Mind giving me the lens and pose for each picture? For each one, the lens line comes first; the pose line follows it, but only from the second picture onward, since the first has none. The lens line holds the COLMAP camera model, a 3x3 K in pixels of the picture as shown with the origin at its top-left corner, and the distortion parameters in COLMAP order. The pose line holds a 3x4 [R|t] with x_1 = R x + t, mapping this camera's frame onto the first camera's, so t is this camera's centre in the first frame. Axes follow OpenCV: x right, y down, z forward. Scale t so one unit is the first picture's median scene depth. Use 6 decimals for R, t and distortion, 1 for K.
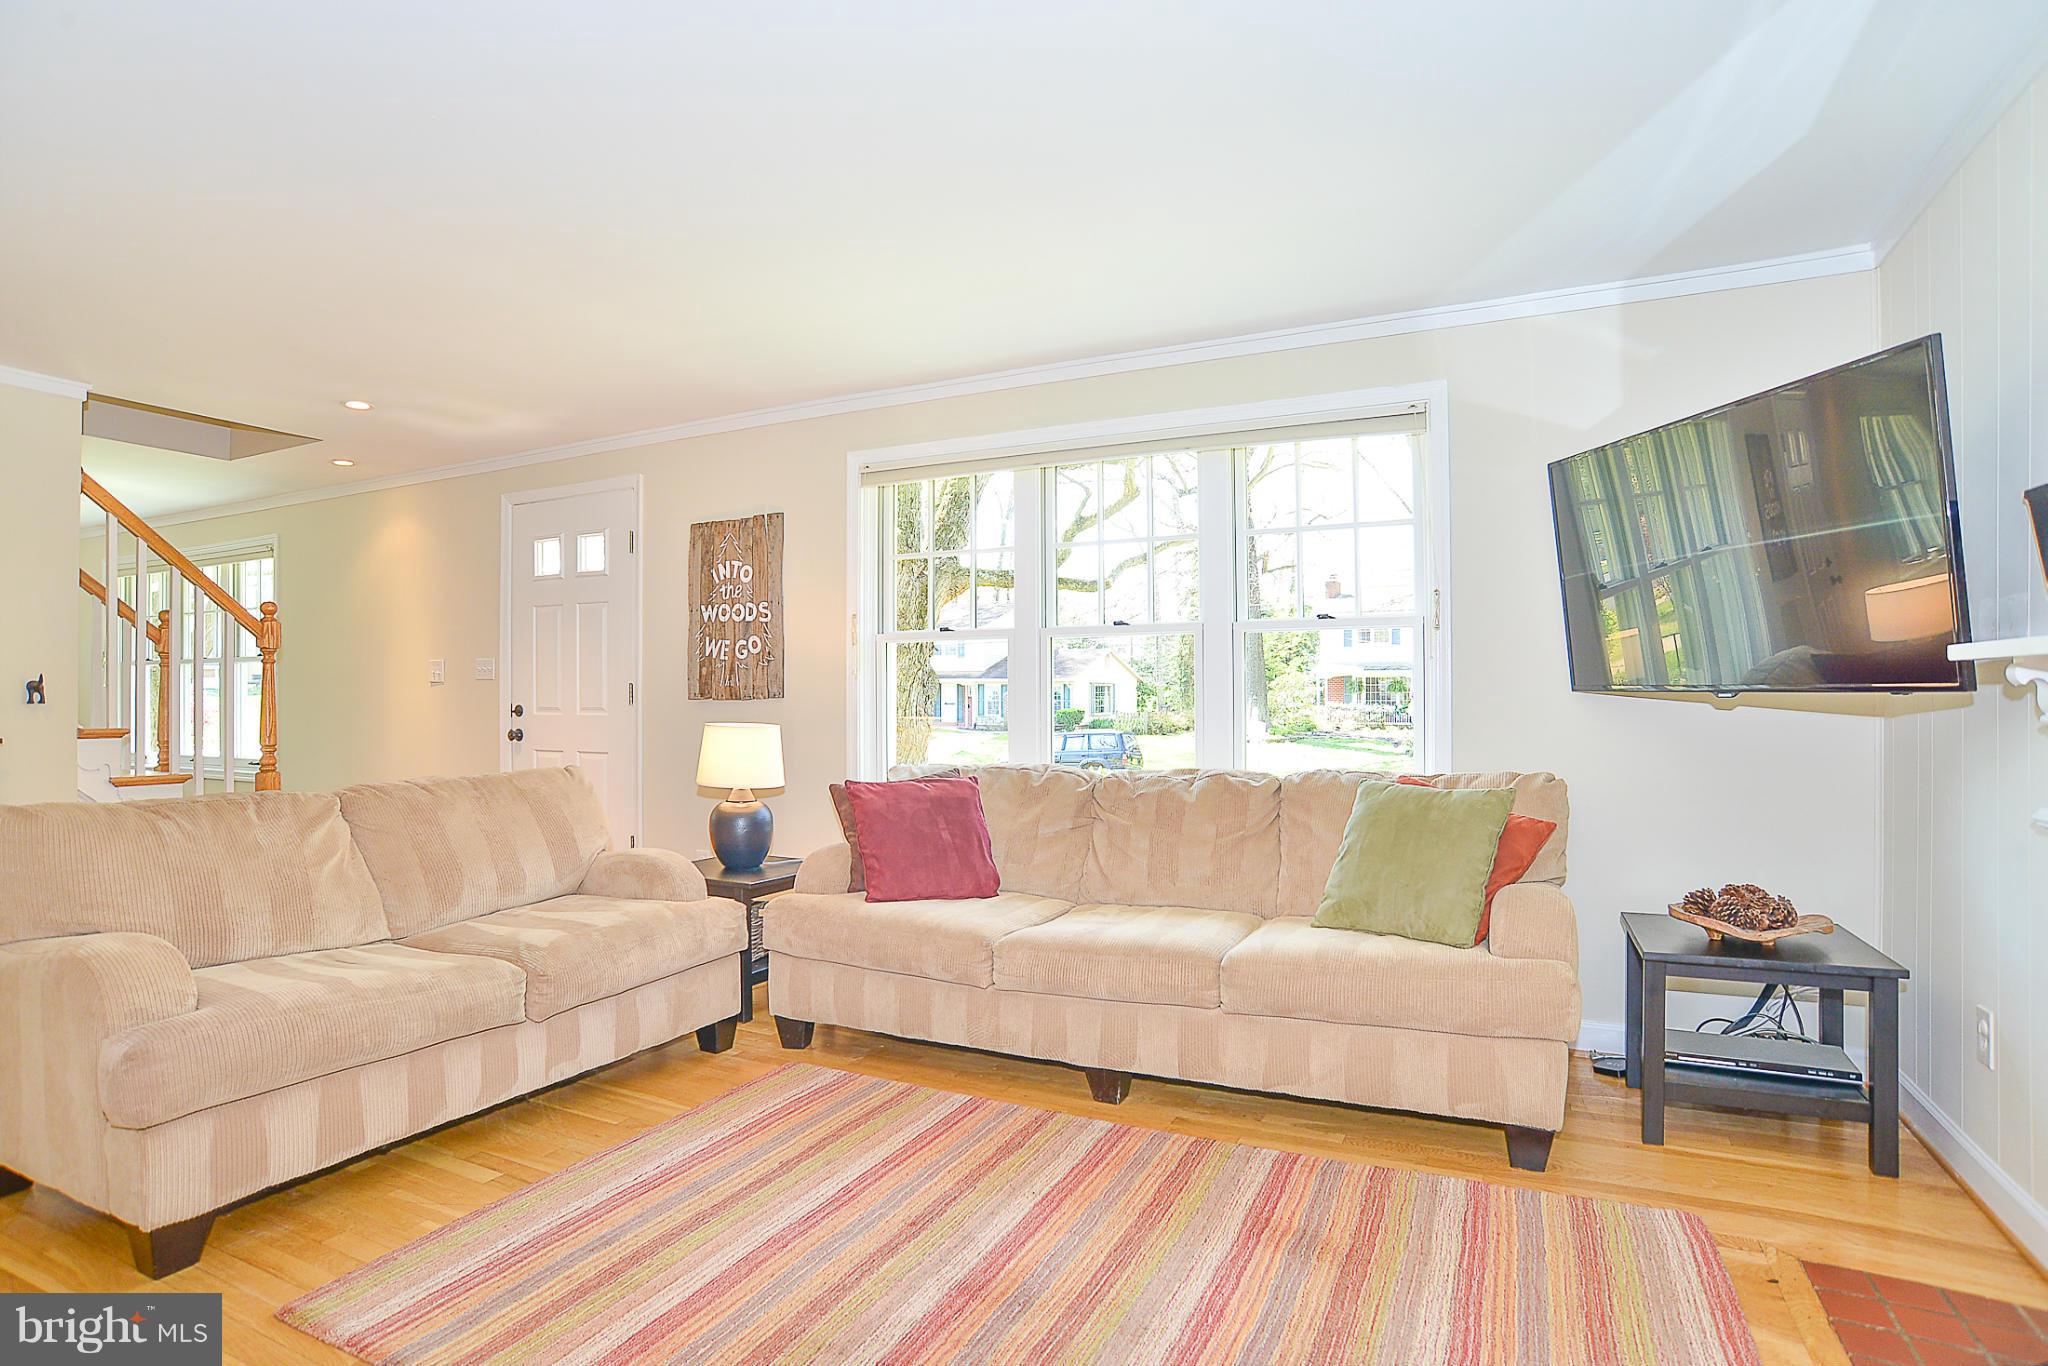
lens RADIAL K [[1060.0, 0, 1029.0], [0, 1060.0, 674.1], [0, 0, 1]] dist [-0.078856, 0.030584]
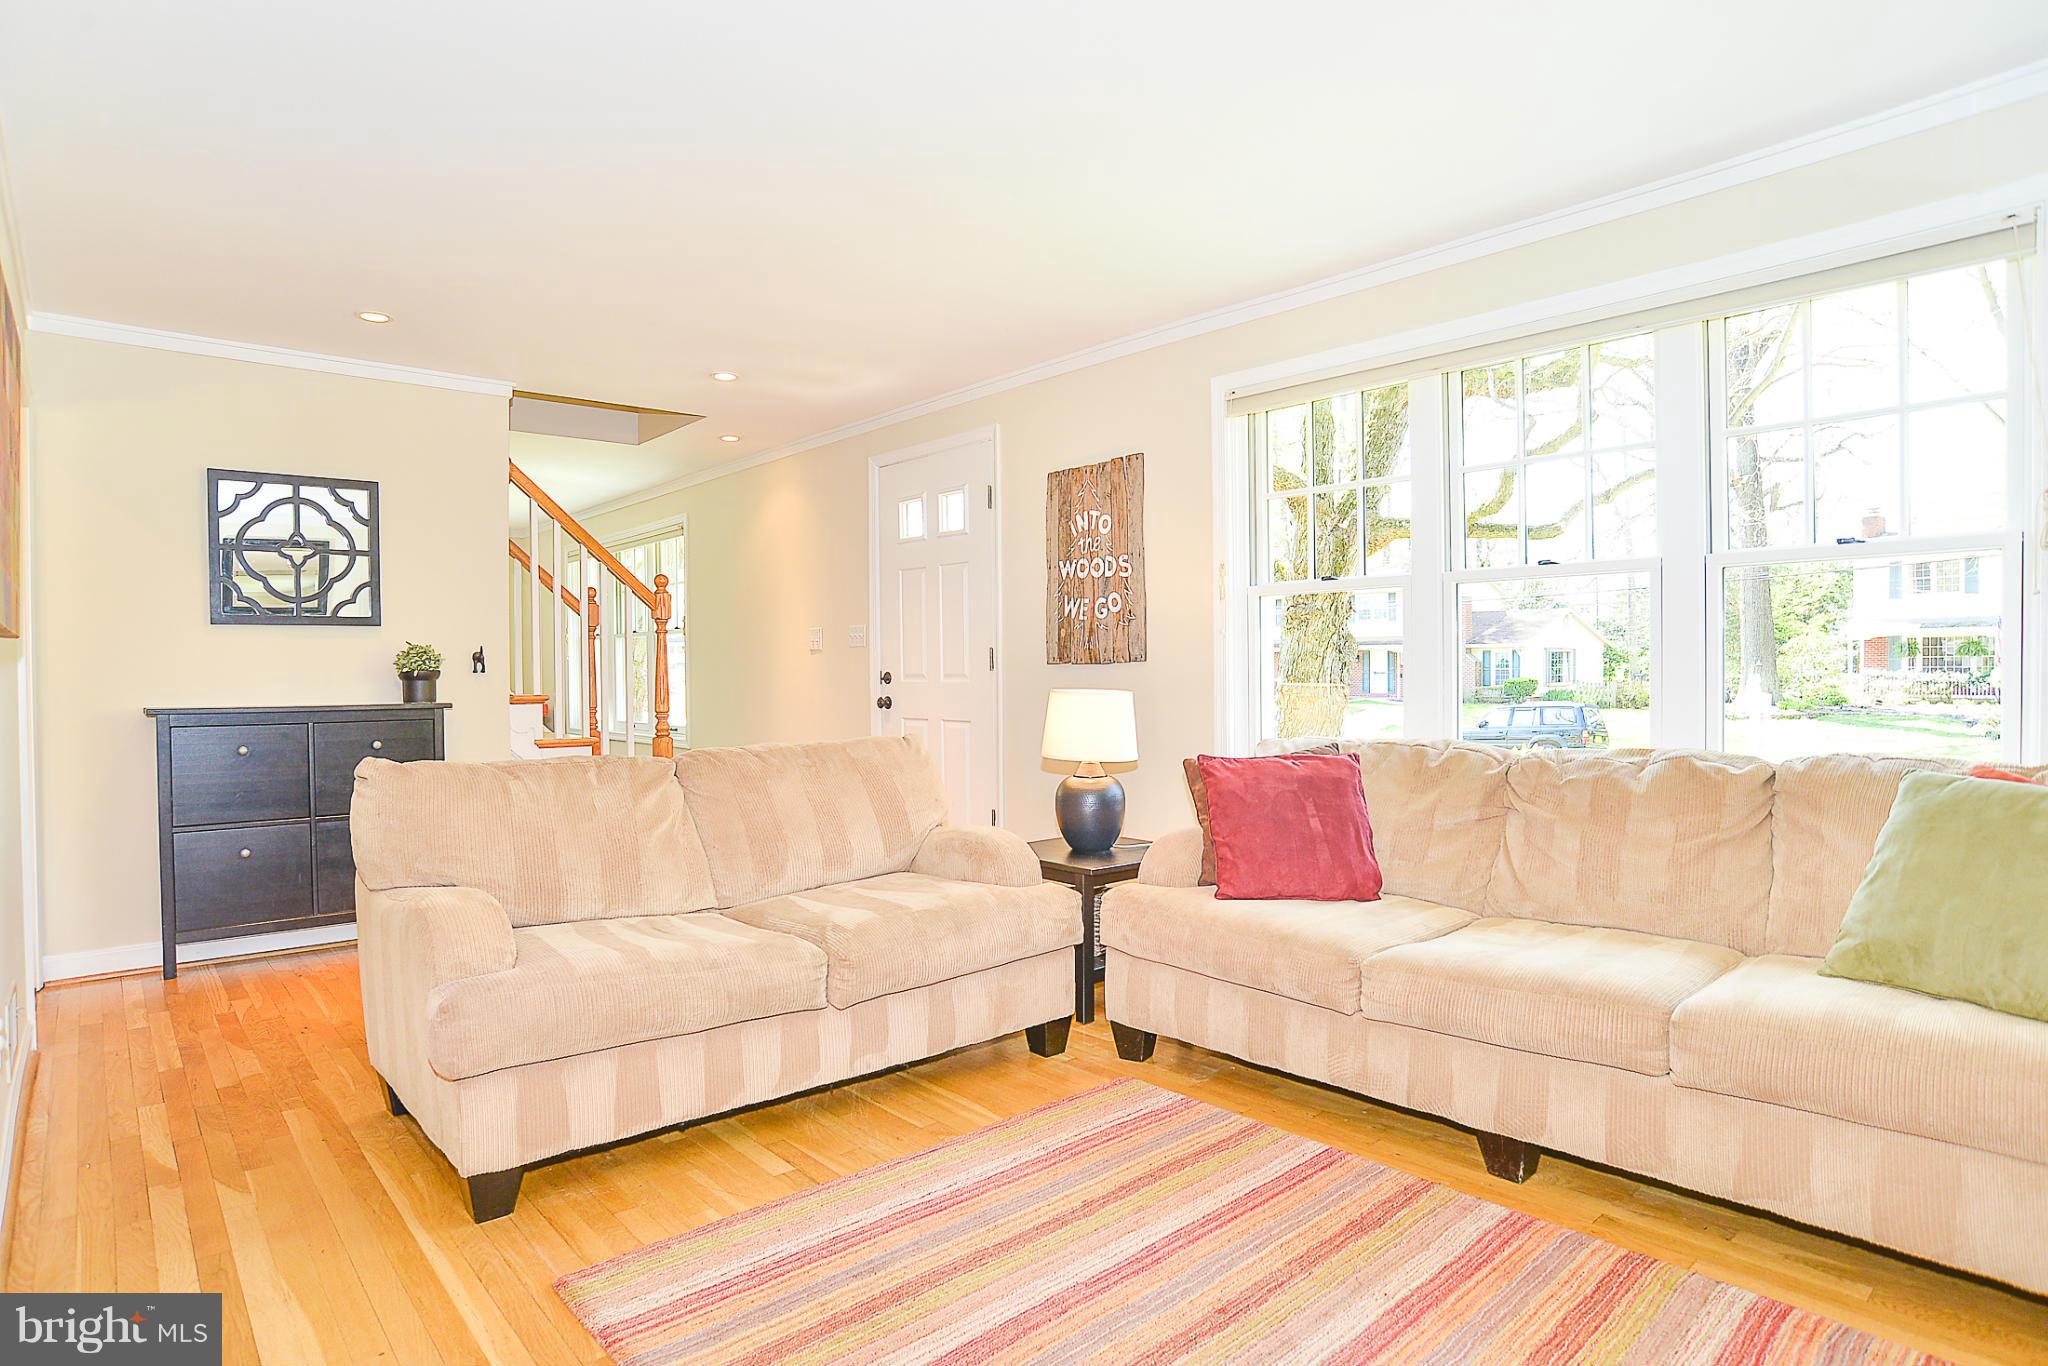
lens RADIAL K [[1128.2, 0, 1018.8], [0, 1128.2, 686.7], [0, 0, 1]] dist [-0.083190, 0.035315]
pose [[0.926637, 0.000150, -0.375958, 0.036782], [0.014728, 0.999218, 0.036701, 0.010256], [0.375670, -0.039546, 0.925909, 0.107113]]
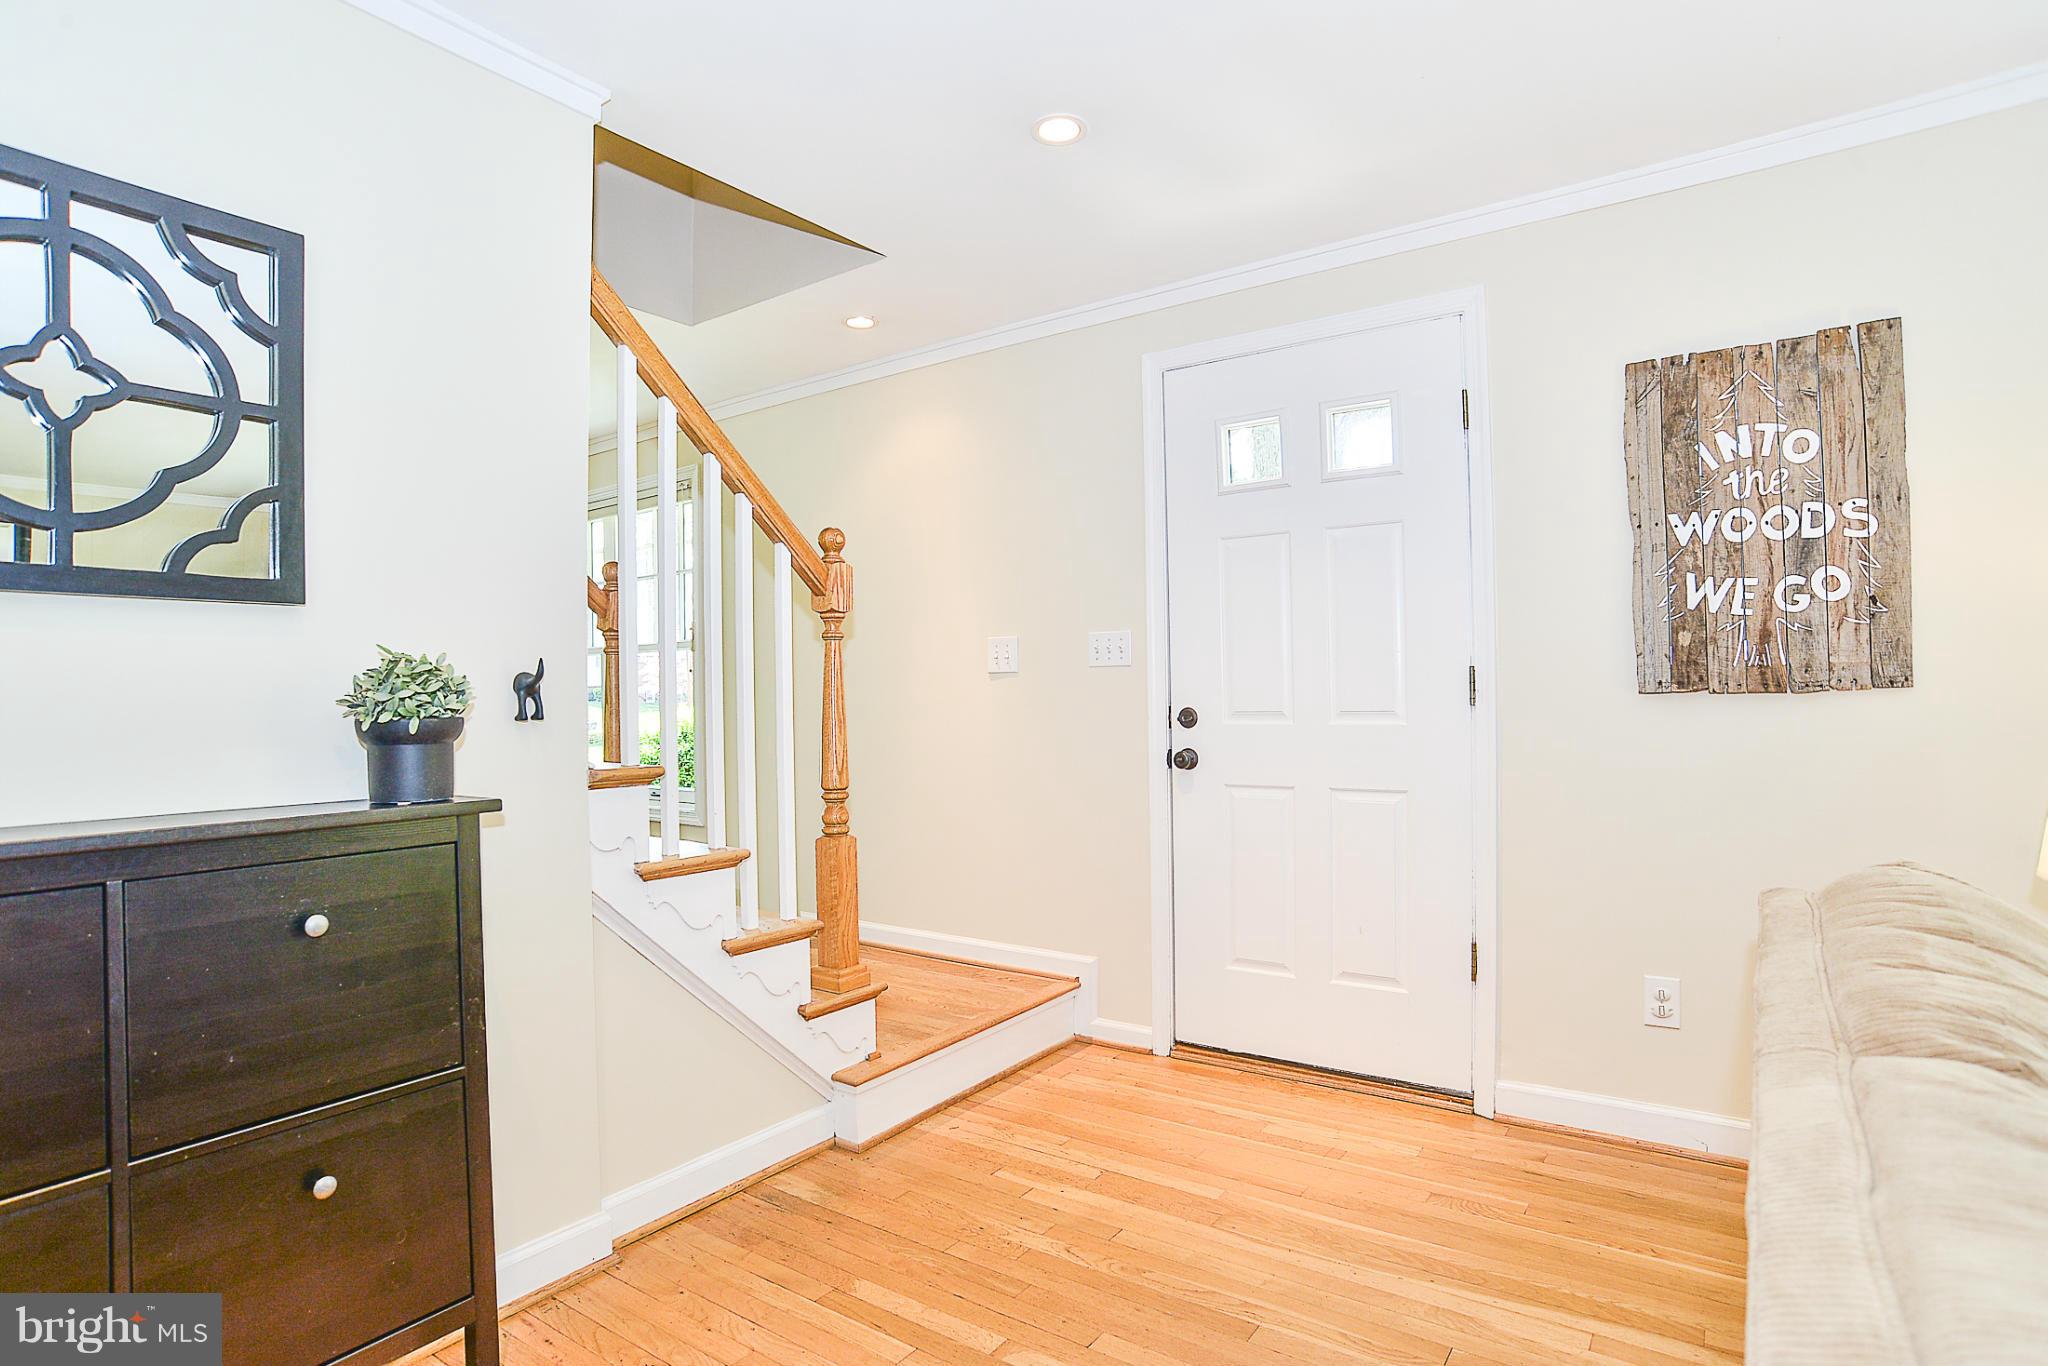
lens RADIAL K [[1060.0, 0, 1028.8], [0, 1060.0, 680.6], [0, 0, 1]] dist [-0.078856, 0.030584]
pose [[0.990266, -0.014867, -0.138392, -0.820271], [0.016483, 0.999809, 0.010537, 0.010427], [0.138209, -0.012715, 0.990321, 0.652012]]
